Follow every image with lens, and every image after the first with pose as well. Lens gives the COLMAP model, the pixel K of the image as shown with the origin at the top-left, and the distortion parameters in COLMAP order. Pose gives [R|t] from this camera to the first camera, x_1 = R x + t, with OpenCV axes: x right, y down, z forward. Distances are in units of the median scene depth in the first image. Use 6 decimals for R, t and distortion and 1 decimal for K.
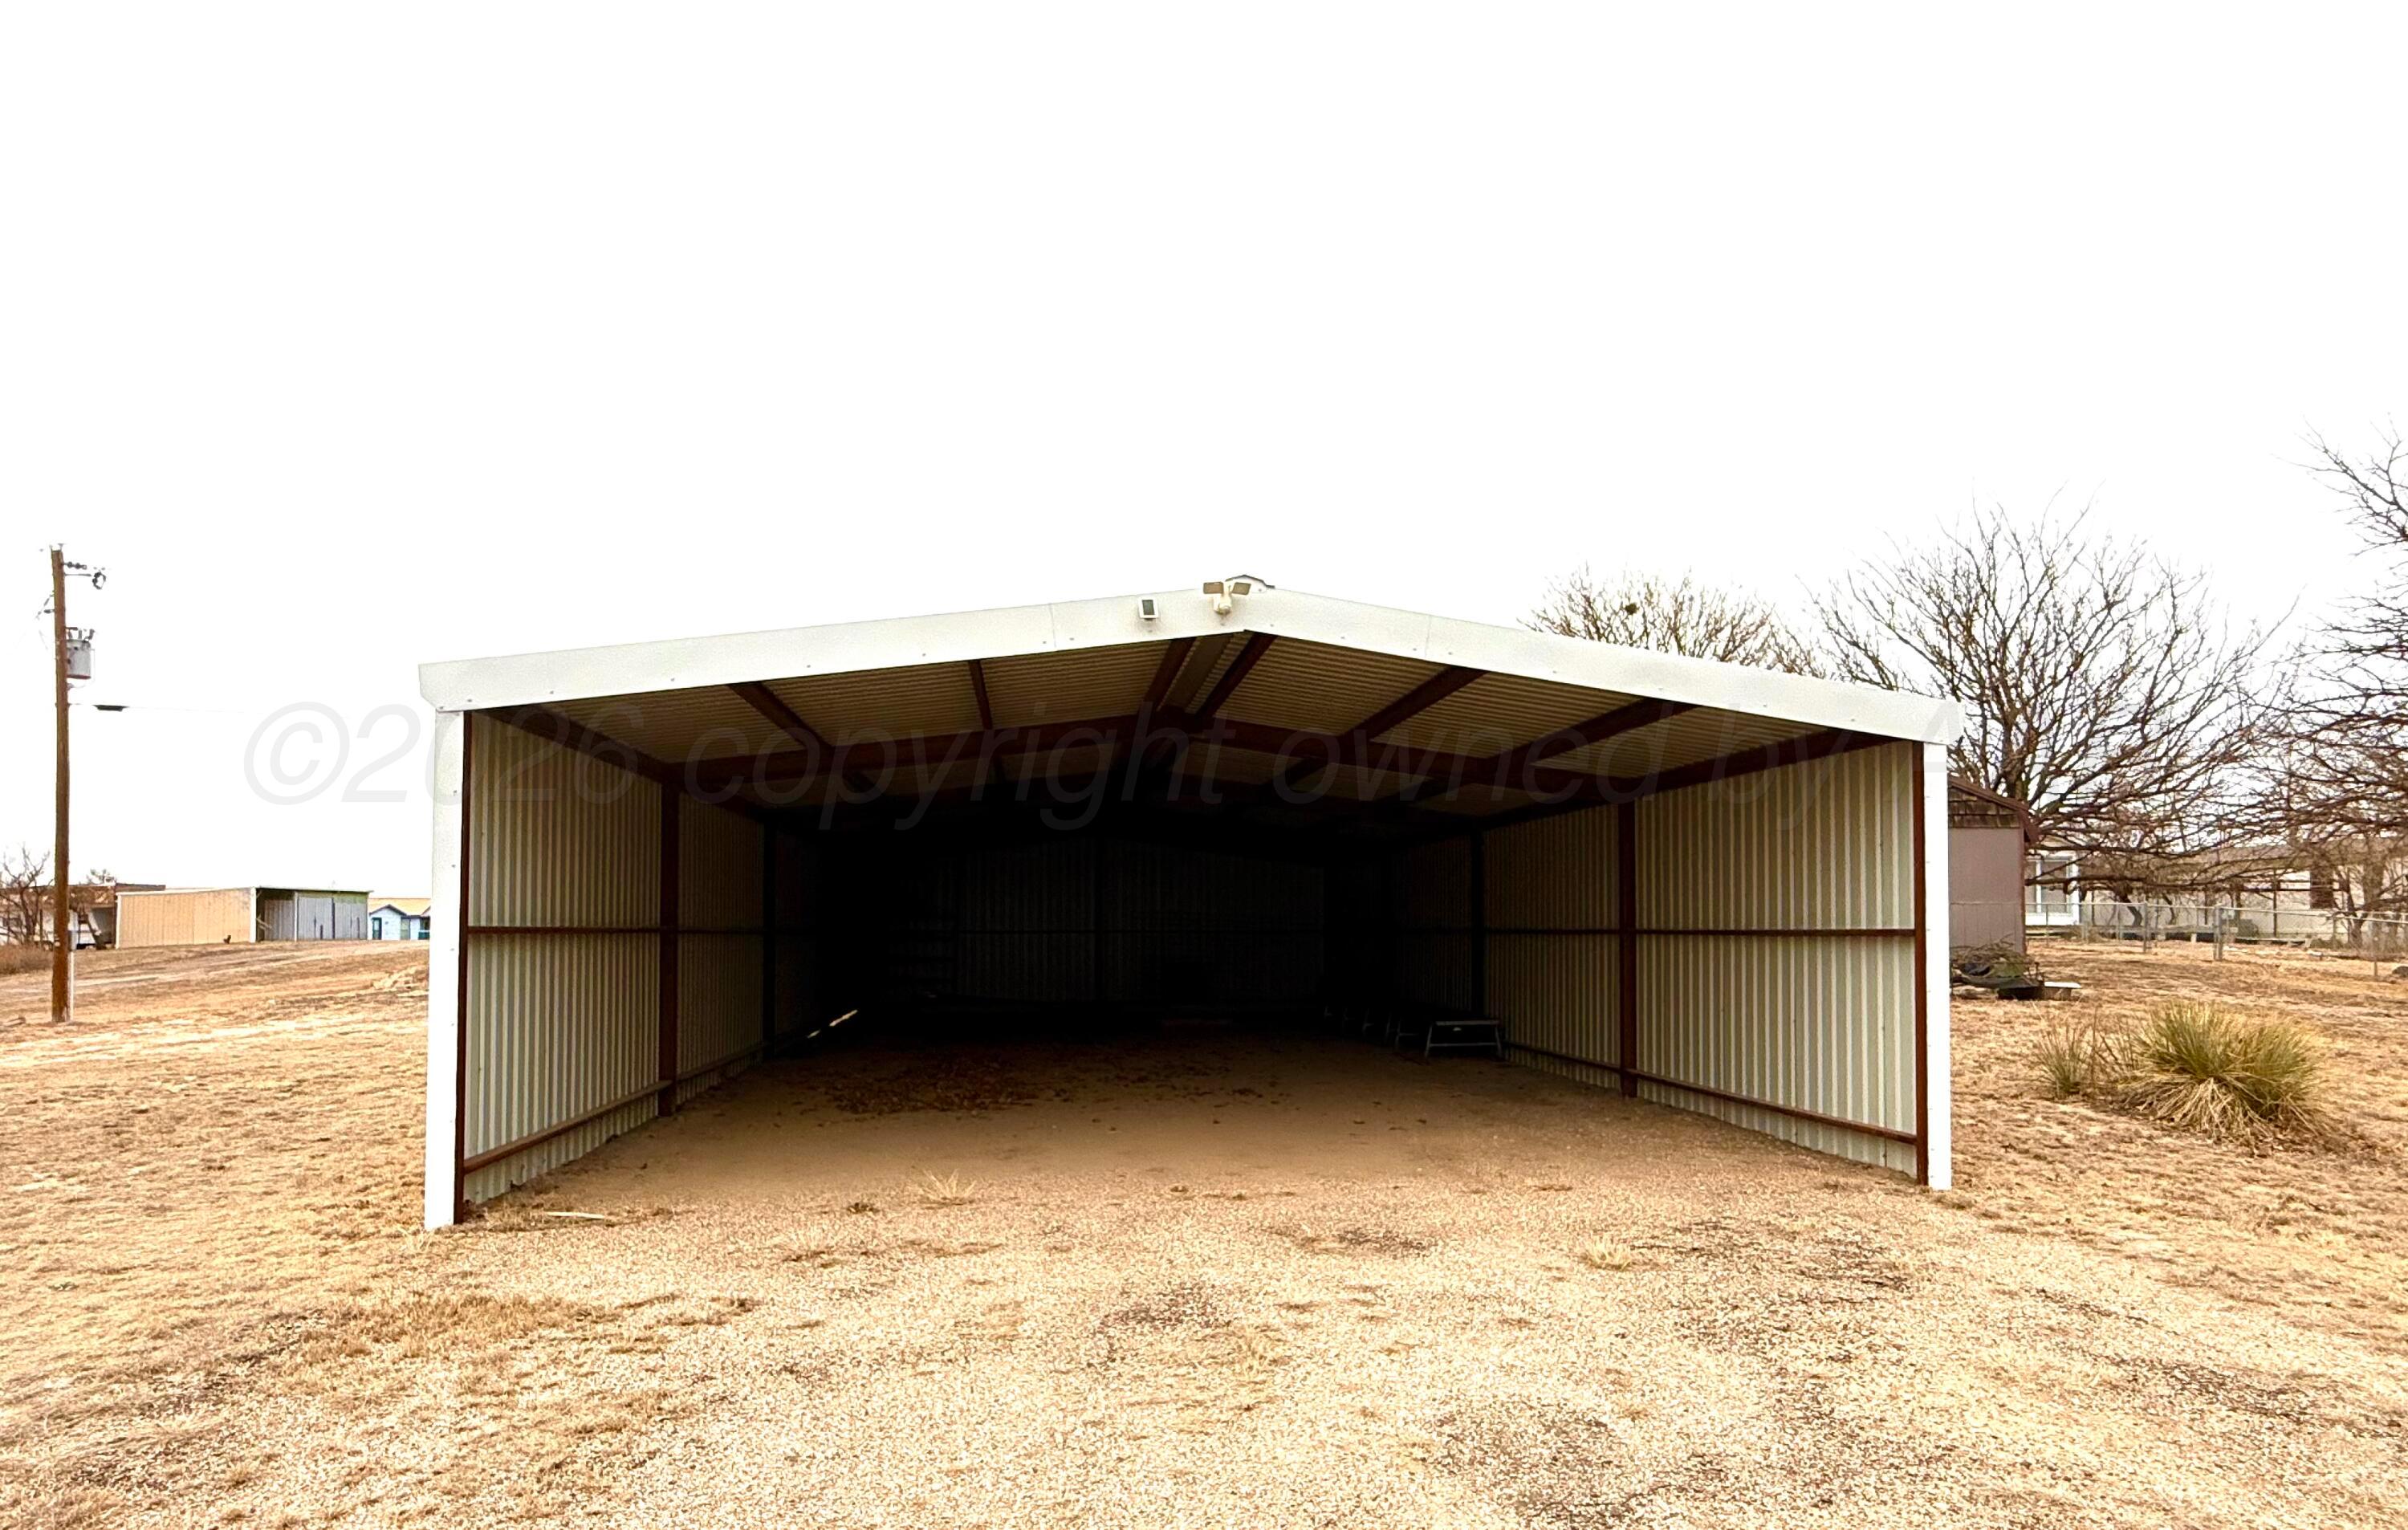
lens RADIAL K [[1357.6, 0, 1203.5], [0, 1357.6, 898.6], [0, 0, 1]] dist [-0.000534, -0.000617]
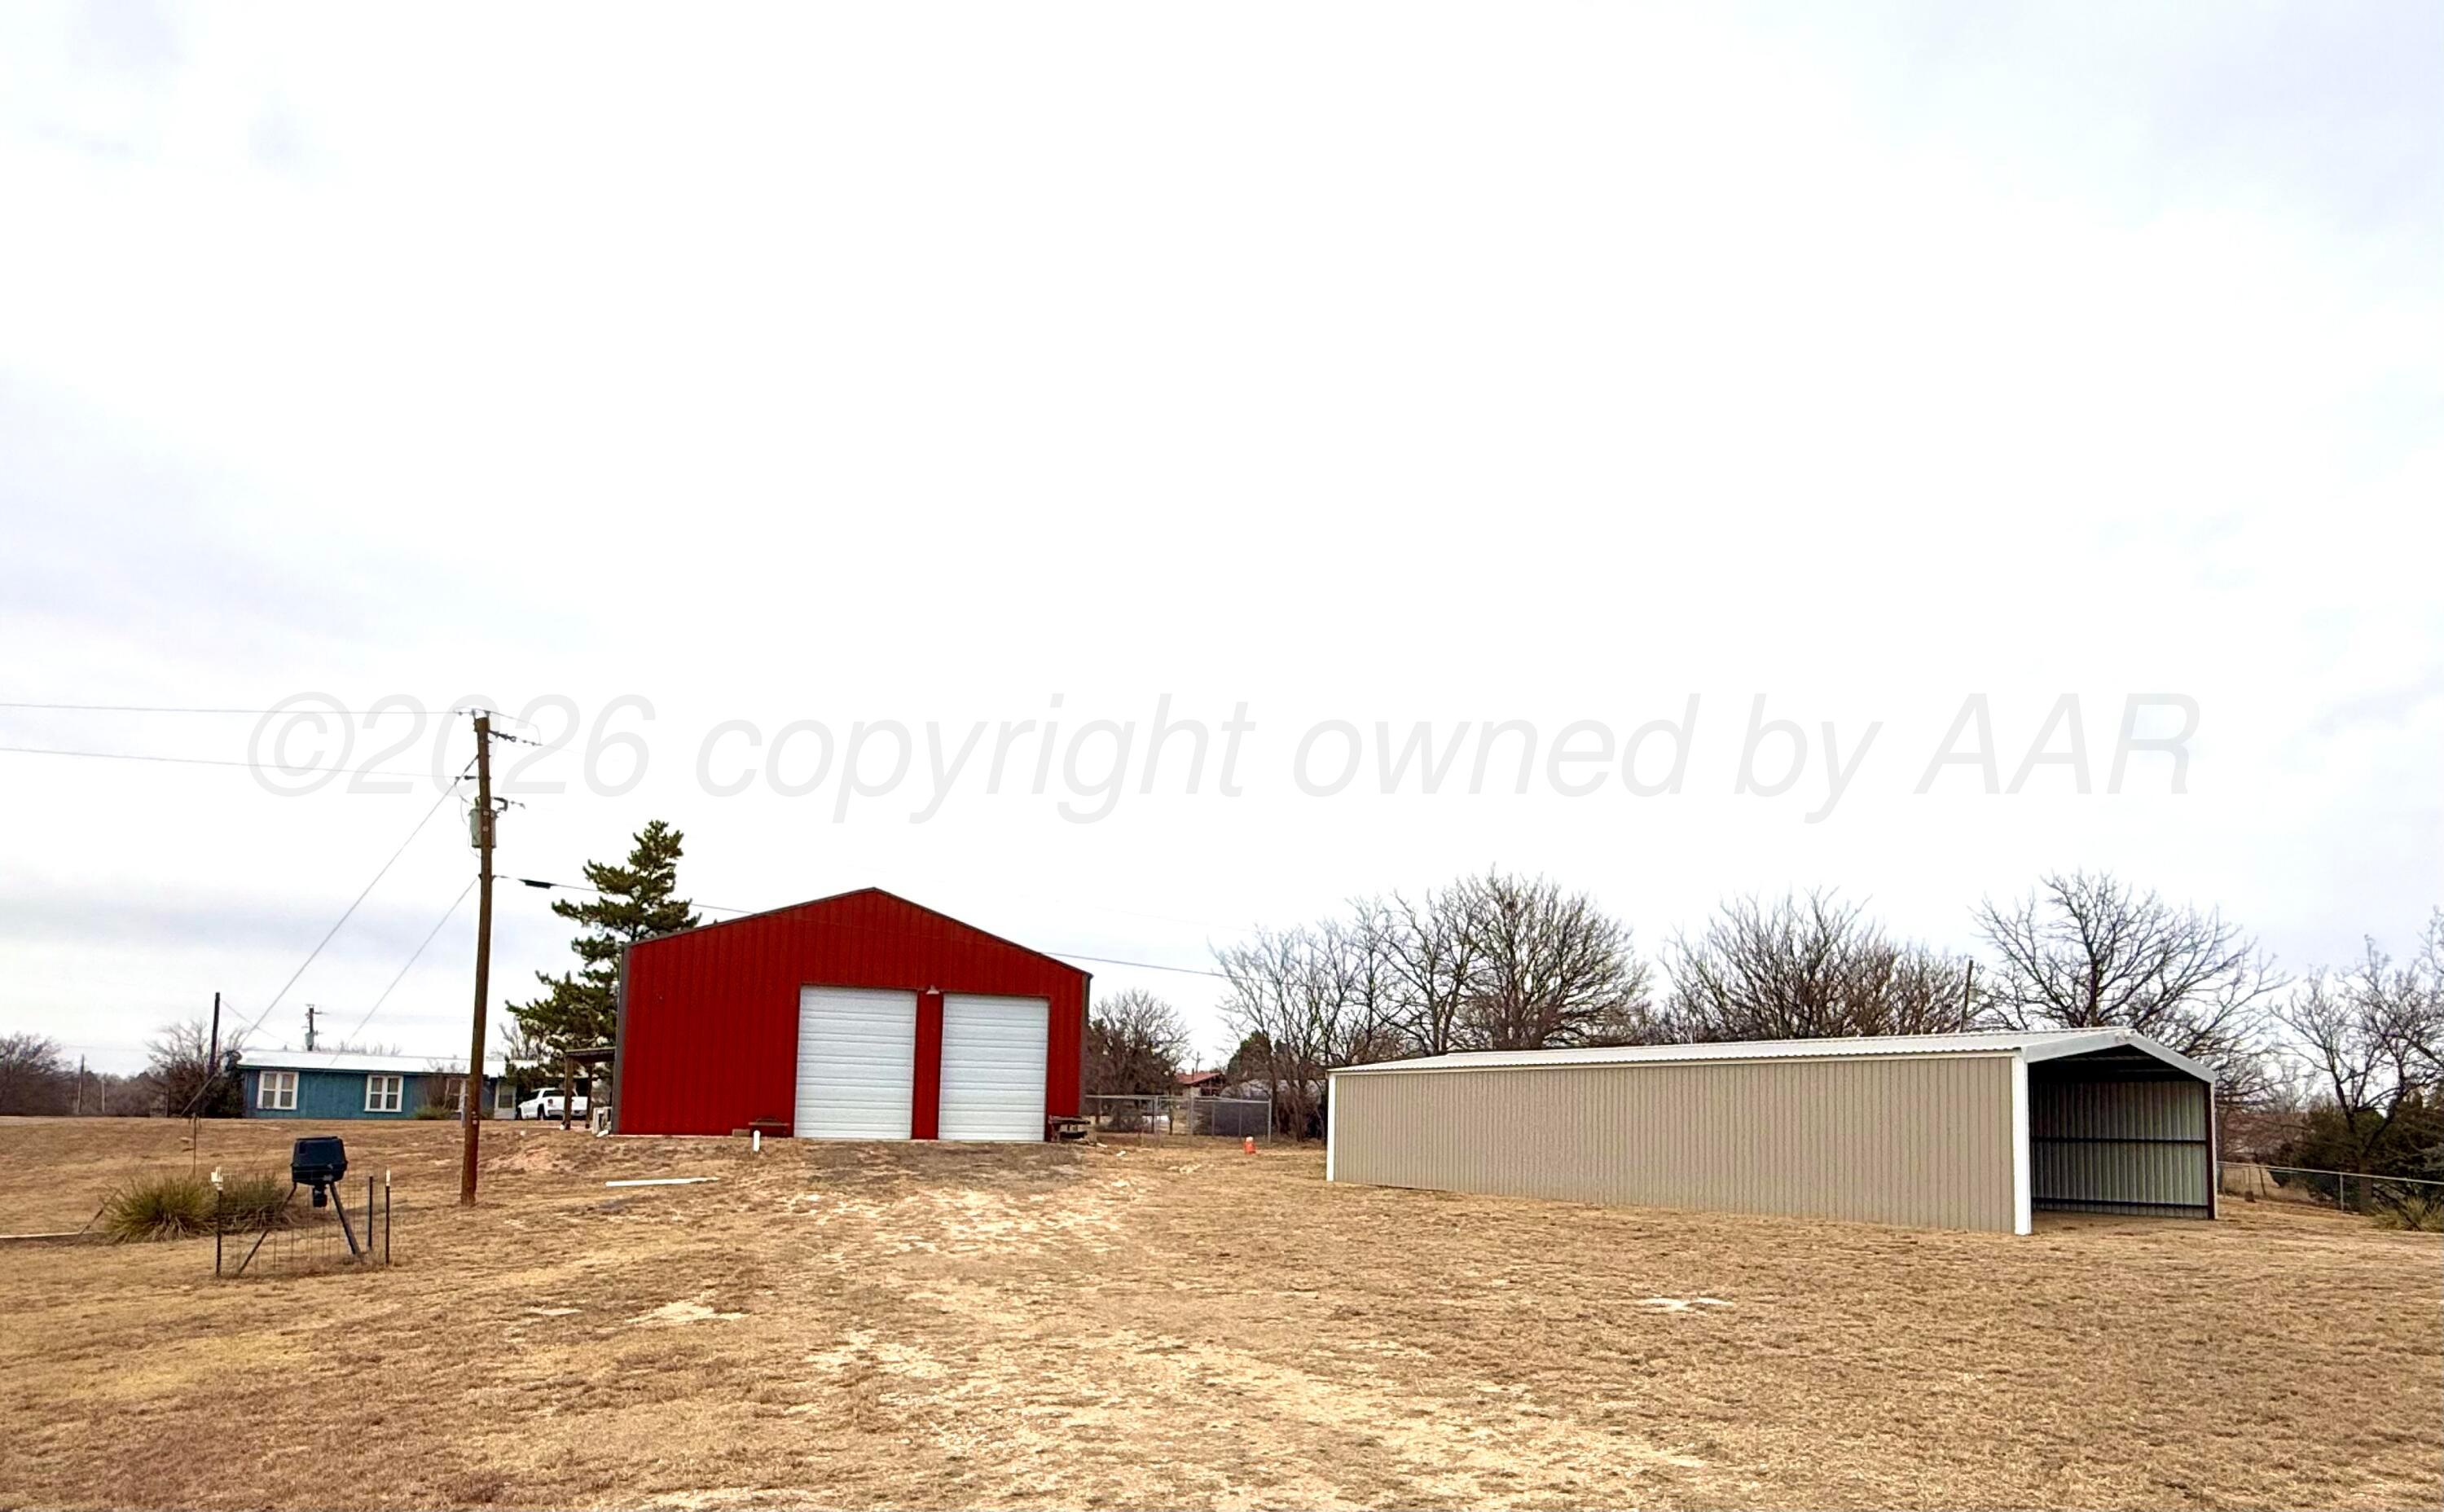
lens RADIAL K [[1486.9, 0, 1330.1], [0, 1486.9, 1010.9], [0, 0, 1]] dist [0.001508, -0.000370]
pose [[0.821347, 0.062176, 0.567030, -2.125082], [-0.032124, 0.997506, -0.062847, 0.002853], [-0.569524, 0.033404, 0.821296, -0.488216]]
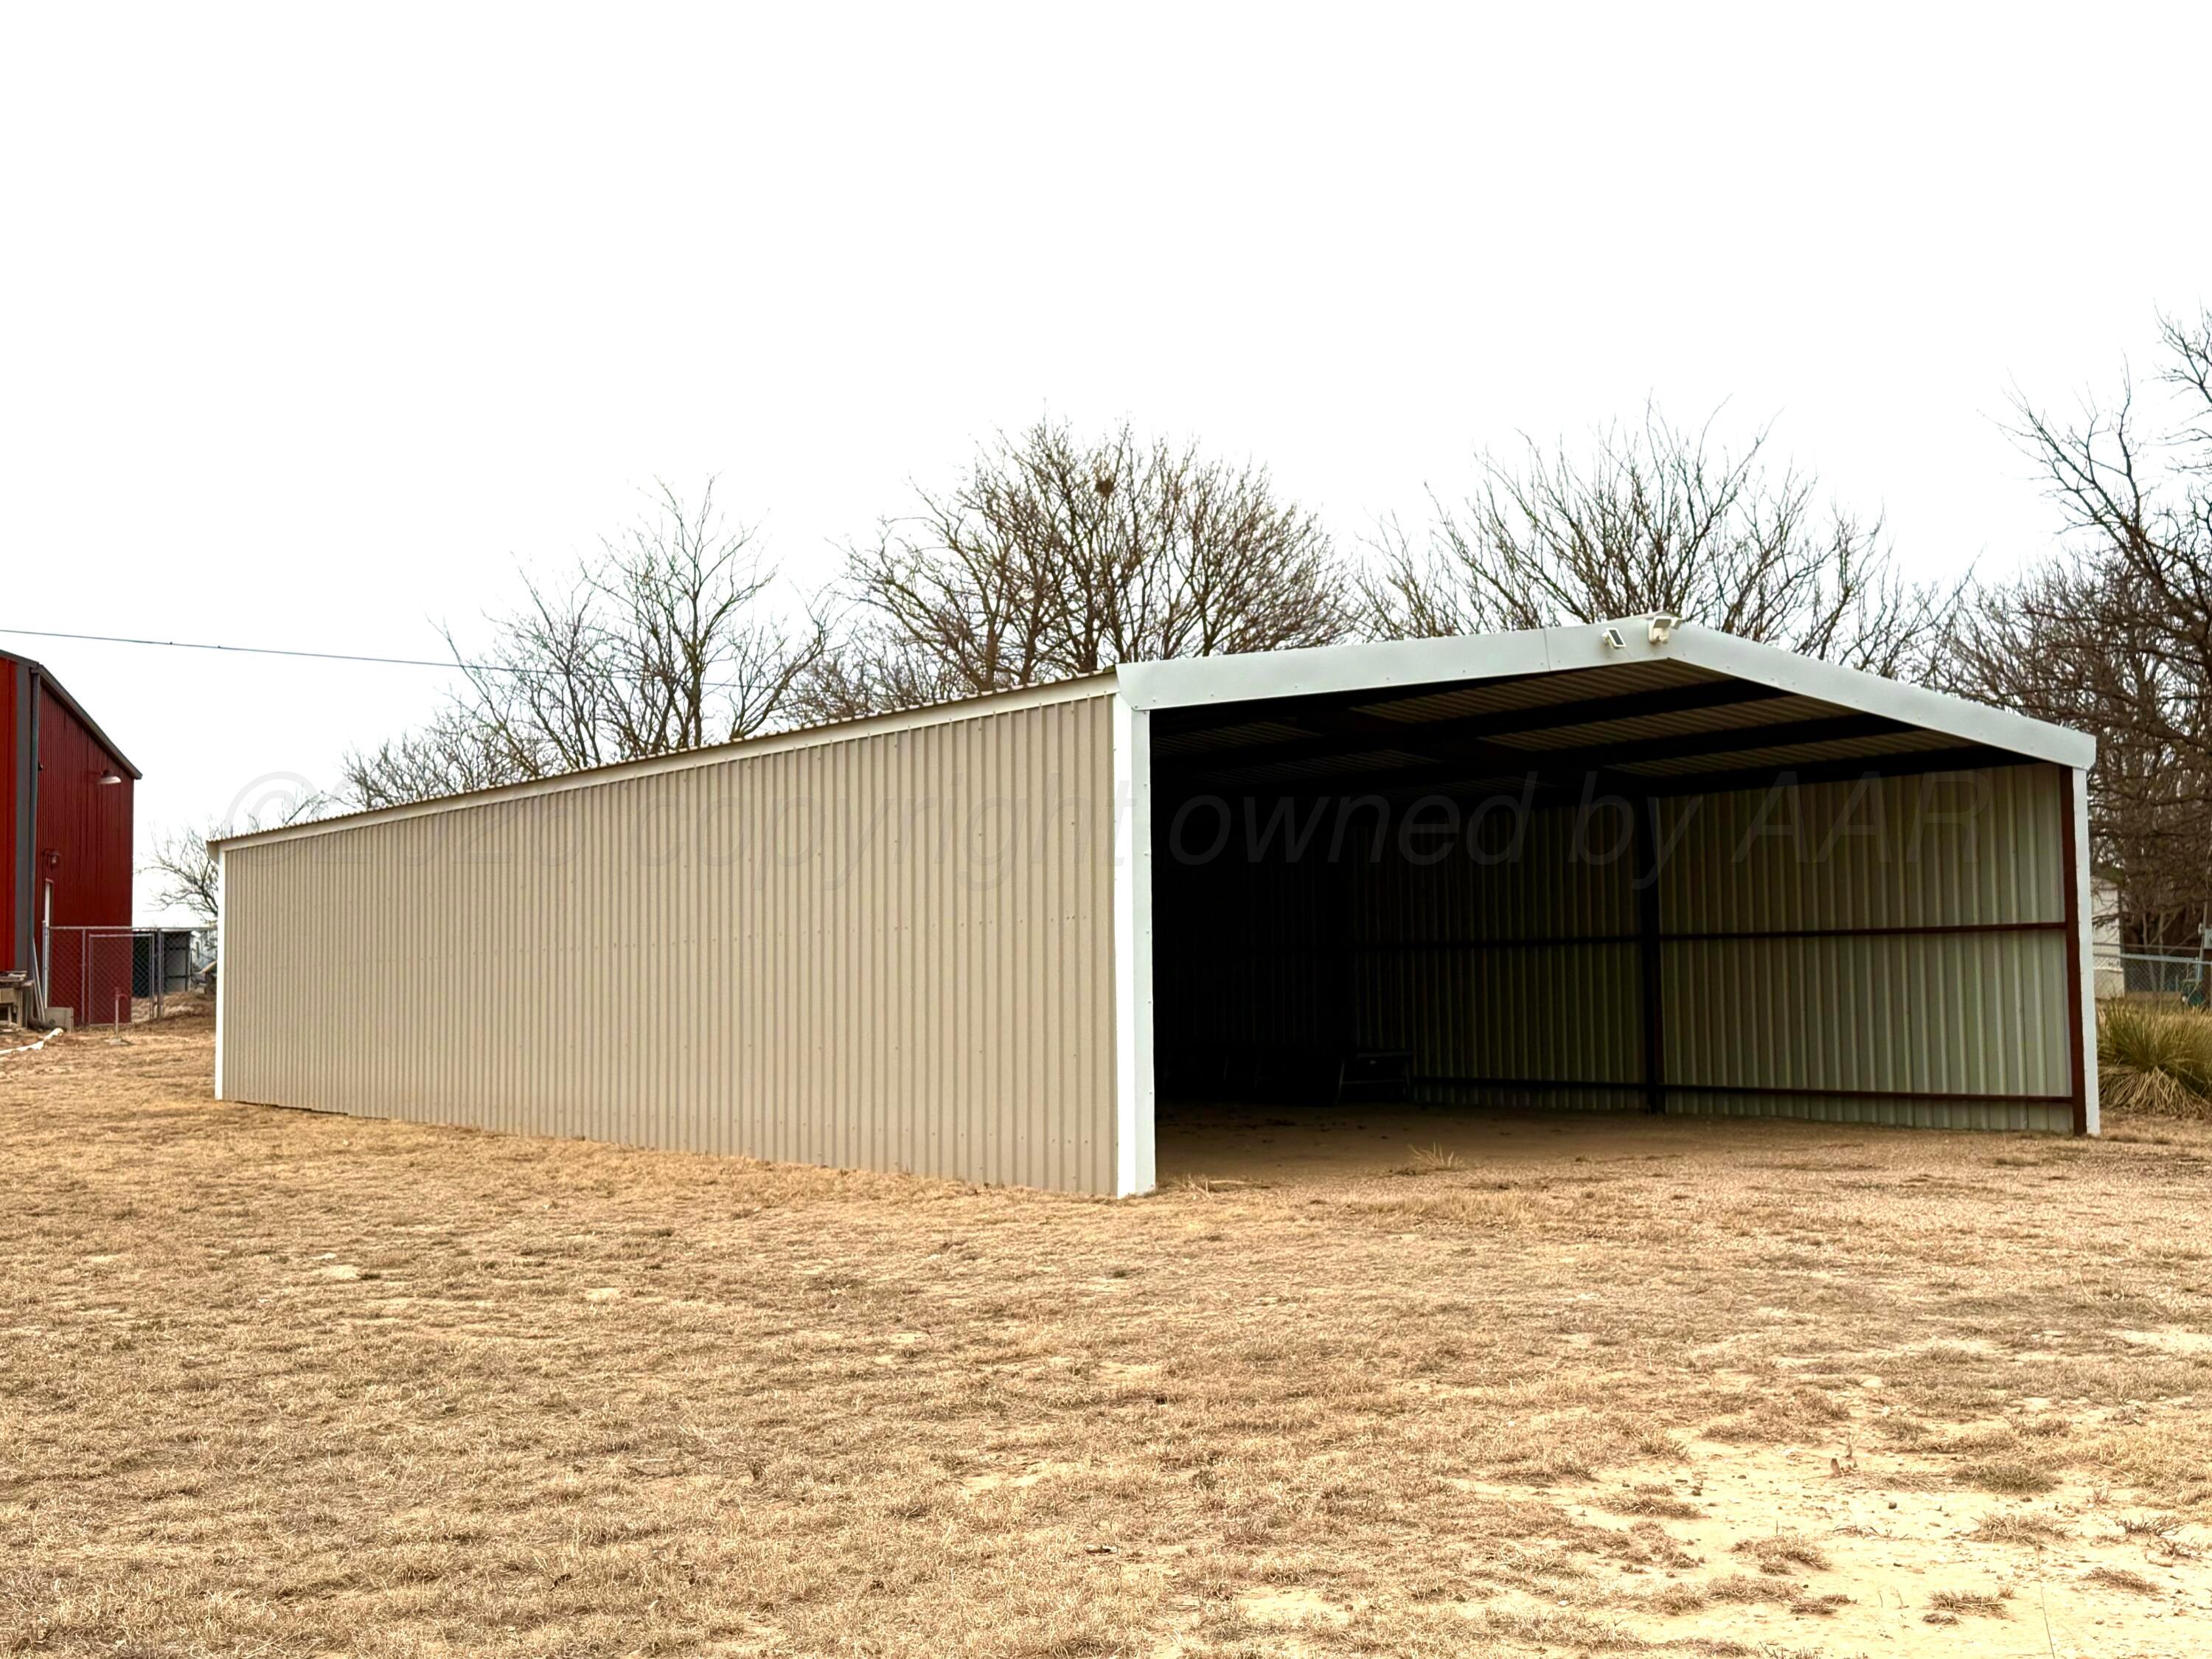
lens RADIAL K [[2663.0, 0, 1106.0], [0, 2663.0, 829.5], [0, 0, 1]] dist [0.120931, -0.002087]
pose [[0.888271, 0.016799, 0.459012, -0.873445], [0.002583, 0.999132, -0.041565, 0.025113], [-0.459312, 0.038107, 0.887457, -0.485379]]
